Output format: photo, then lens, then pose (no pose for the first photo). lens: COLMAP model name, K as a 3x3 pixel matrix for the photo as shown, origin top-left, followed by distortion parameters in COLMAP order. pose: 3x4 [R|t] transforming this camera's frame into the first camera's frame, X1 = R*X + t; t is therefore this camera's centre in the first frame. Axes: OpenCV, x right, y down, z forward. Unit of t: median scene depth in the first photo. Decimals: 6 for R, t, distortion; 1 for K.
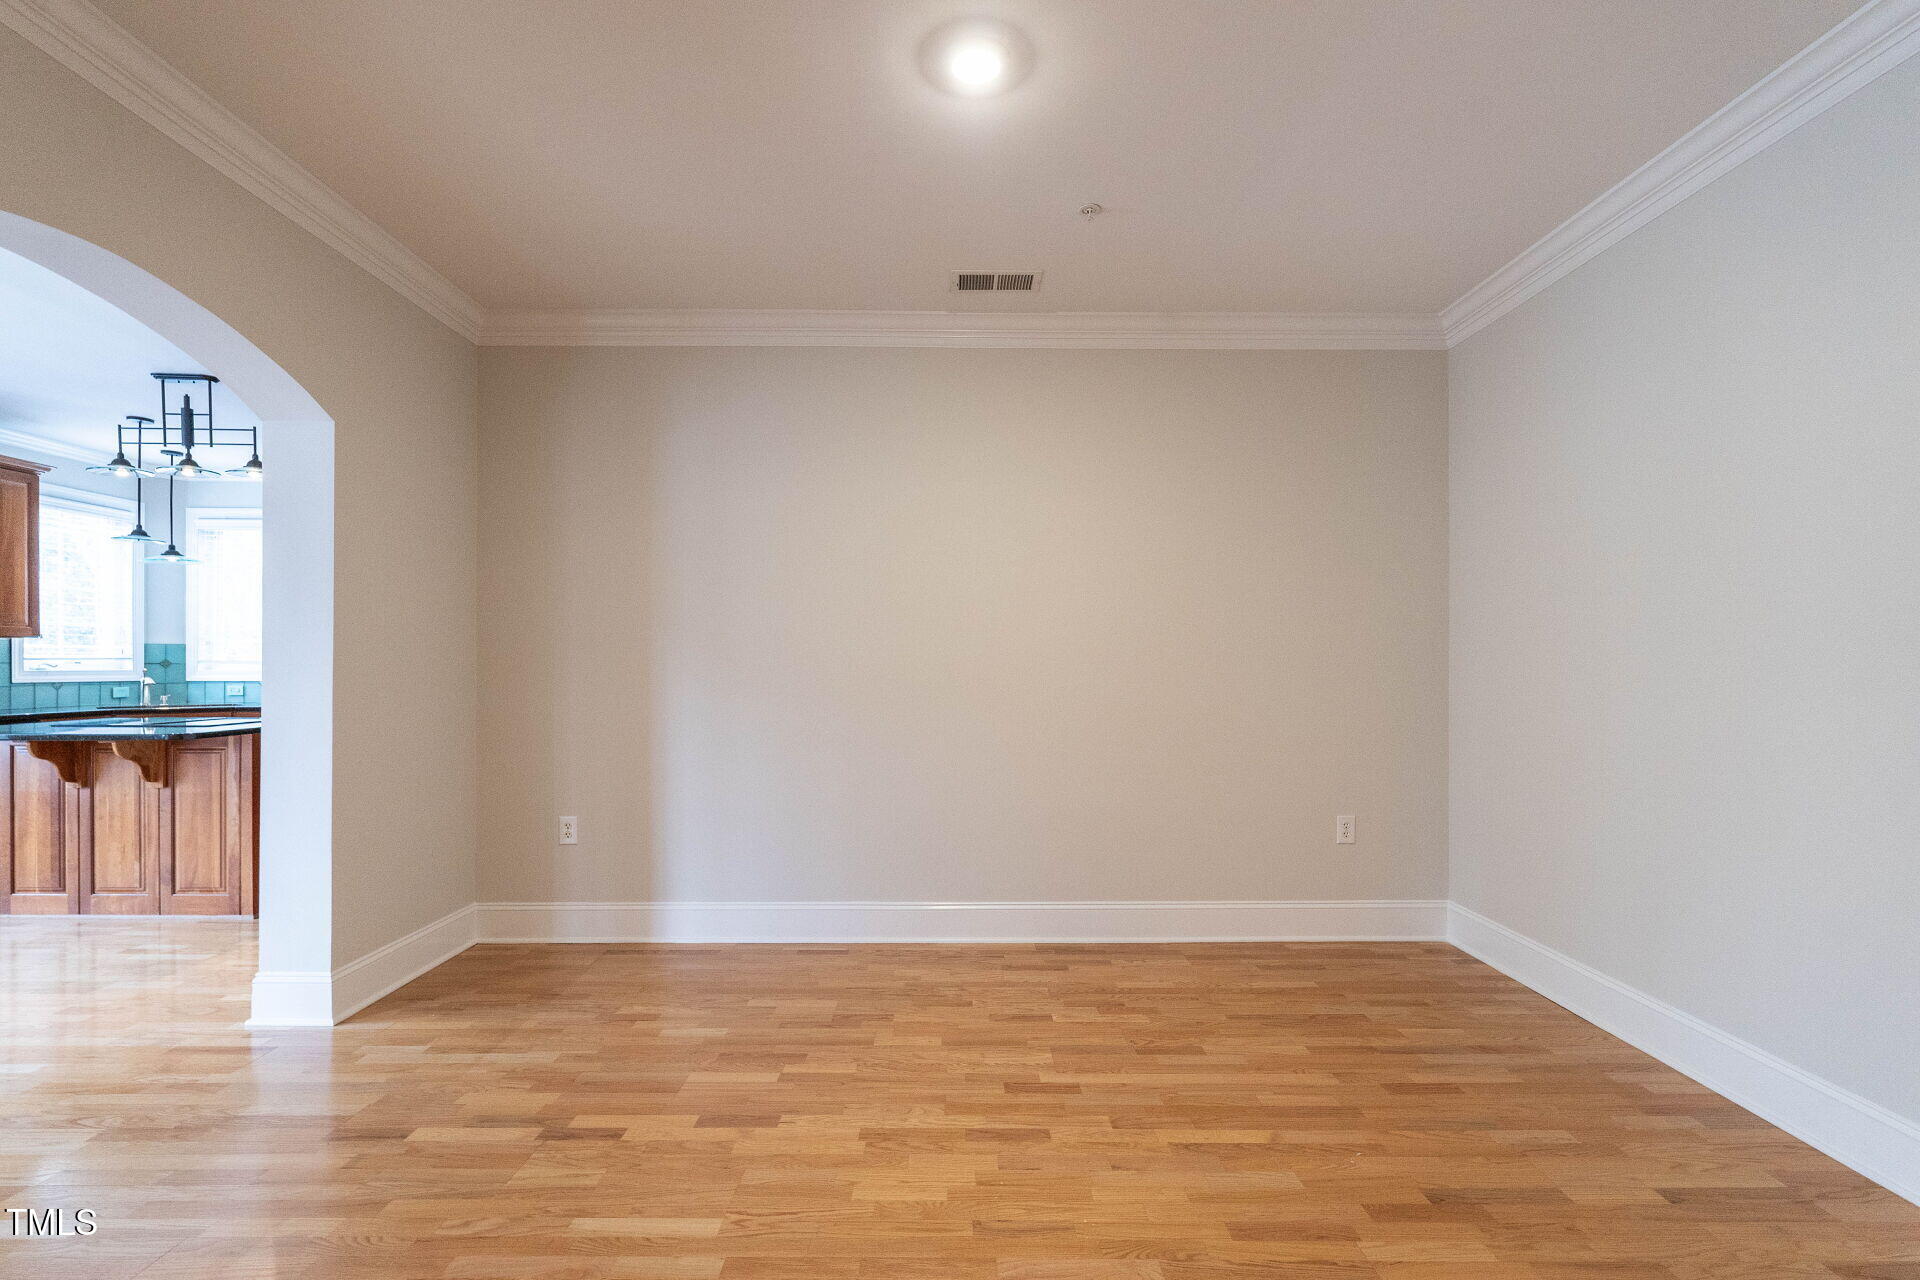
lens RADIAL K [[872.3, 0, 962.0], [0, 872.3, 661.8], [0, 0, 1]] dist [-0.001408, -0.000537]
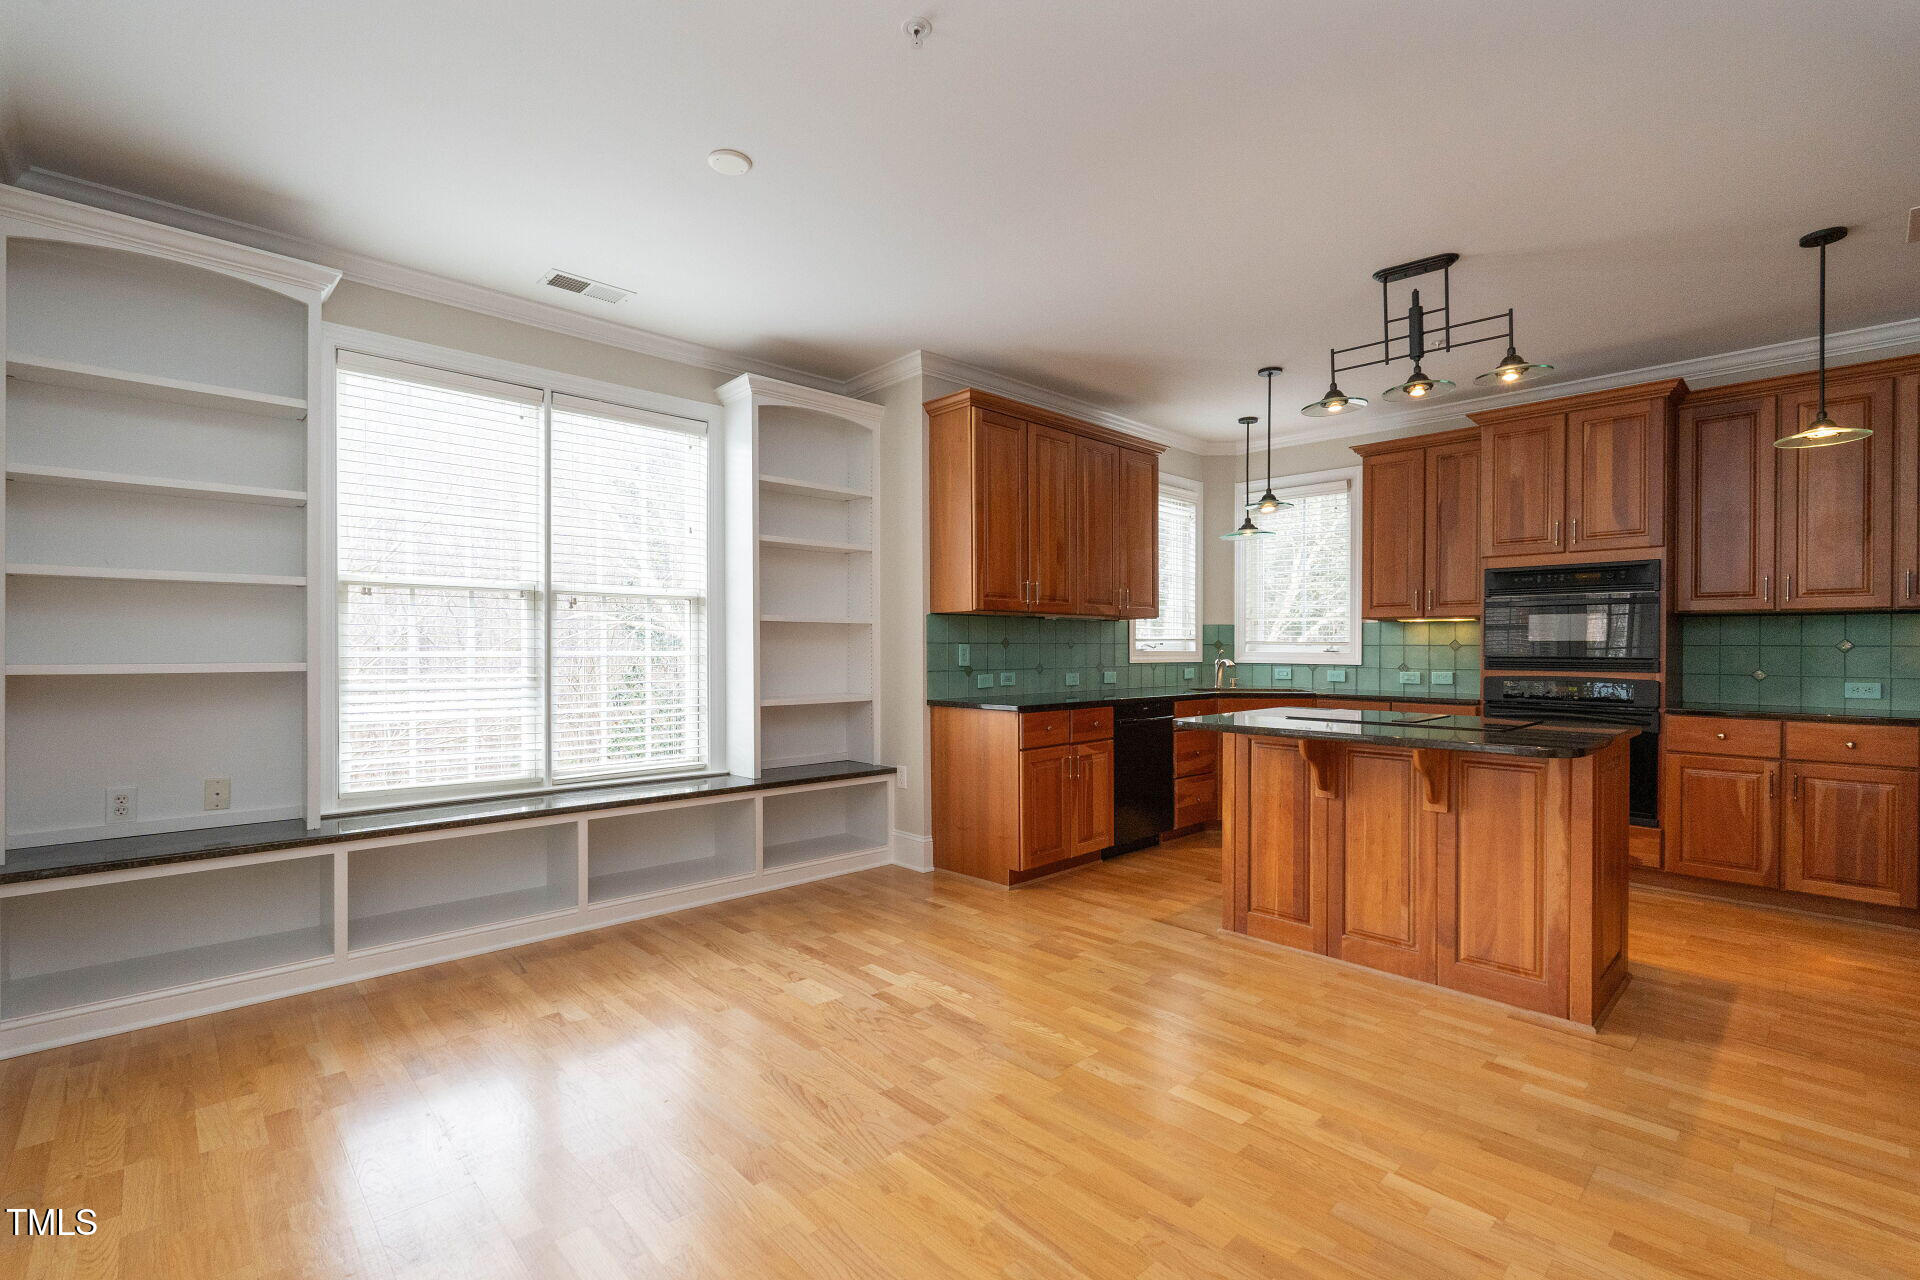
lens RADIAL K [[856.7, 0, 967.7], [0, 856.7, 649.0], [0, 0, 1]] dist [0.003846, 0.000065]
pose [[0.690278, 0.004239, -0.723532, -0.616281], [-0.002520, 0.999991, 0.003455, 0.005954], [0.723540, -0.000562, 0.690282, 0.198556]]
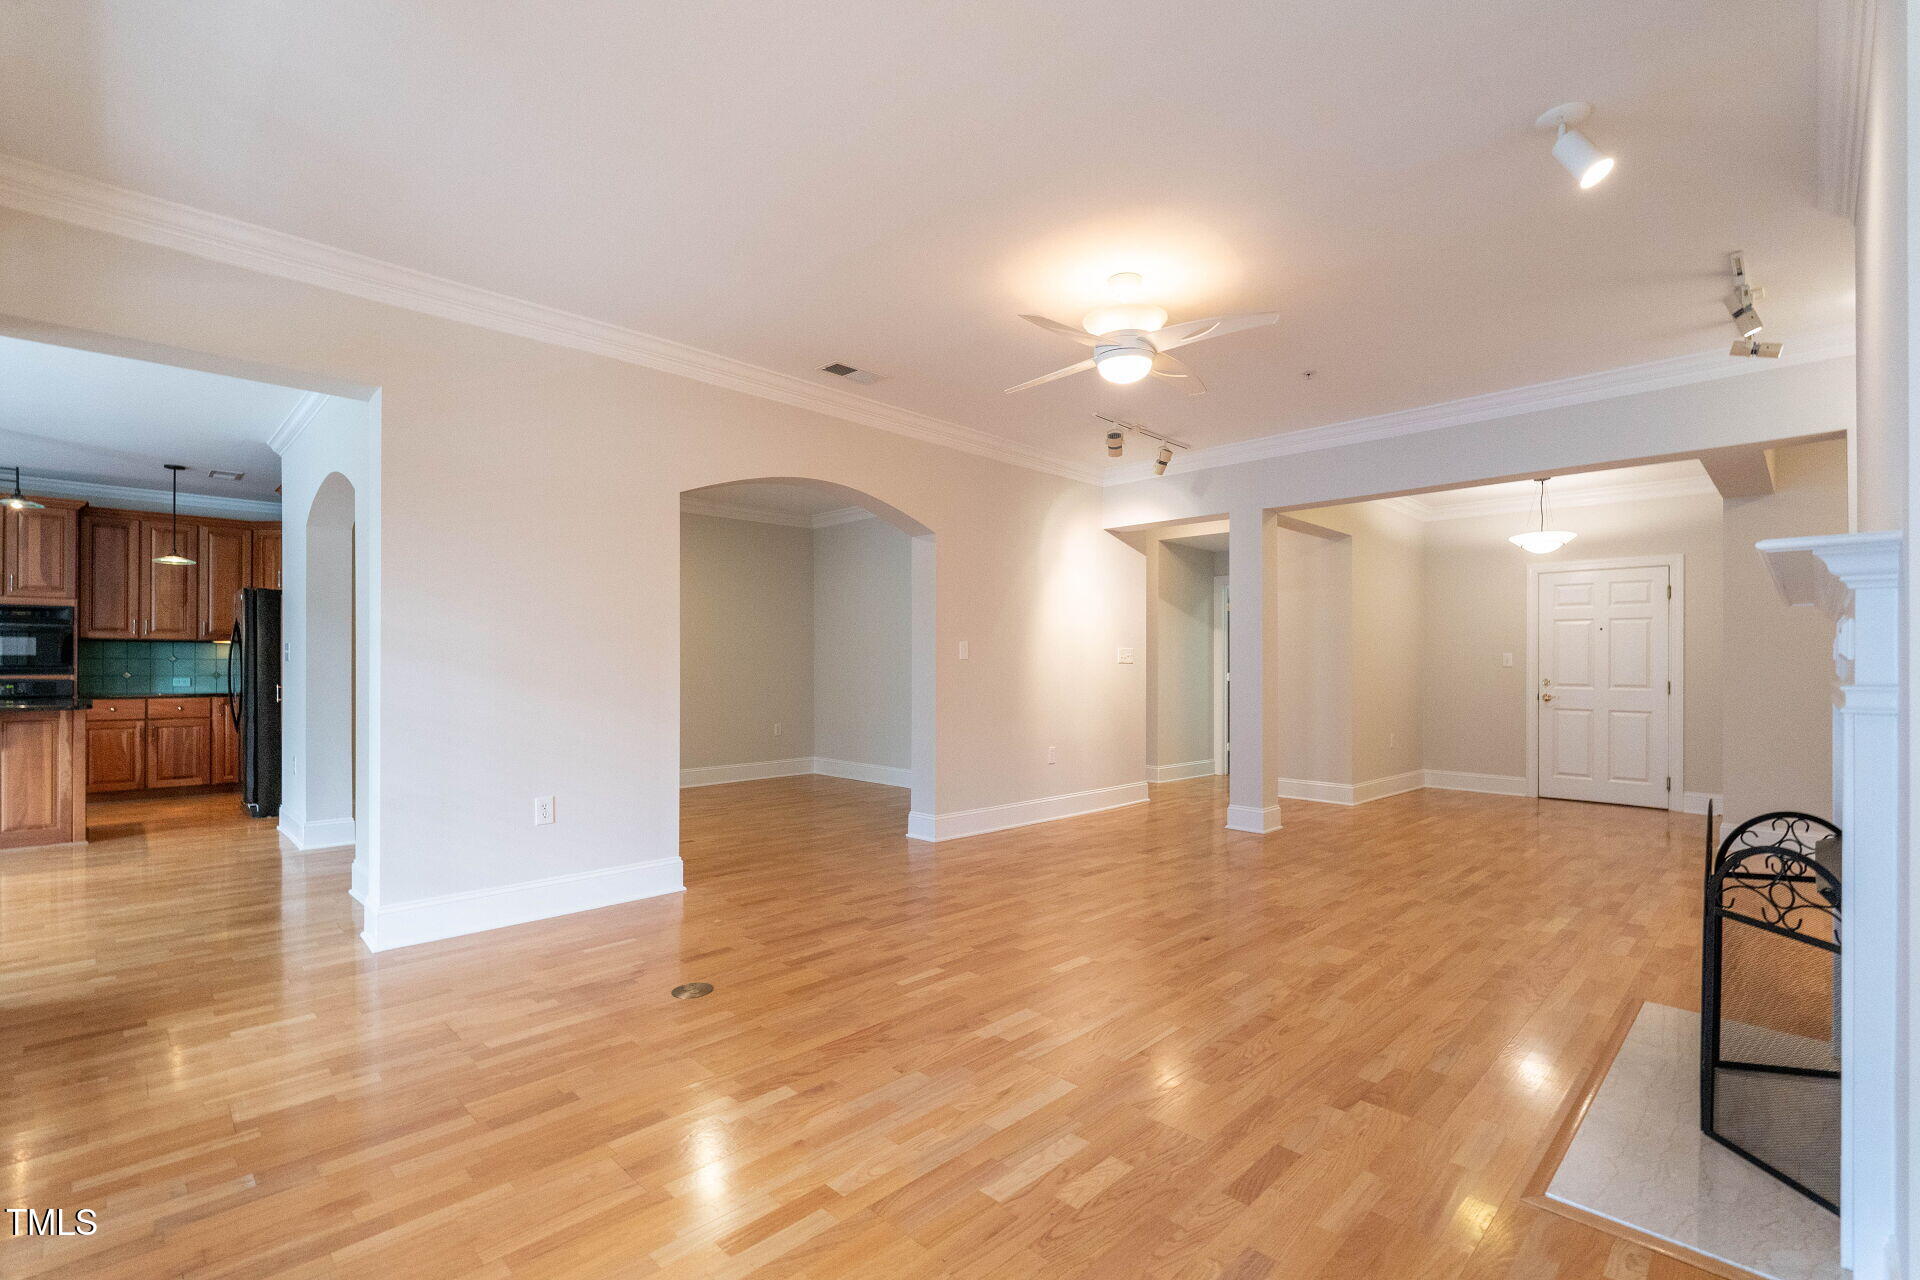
lens RADIAL K [[861.7, 0, 962.4], [0, 861.7, 665.1], [0, 0, 1]] dist [-0.002868, -0.001212]
pose [[0.712400, 0.002393, 0.701769, -0.715155], [-0.002671, 0.999996, -0.000698, 0.012465], [-0.701768, -0.001378, 0.712404, -0.835976]]
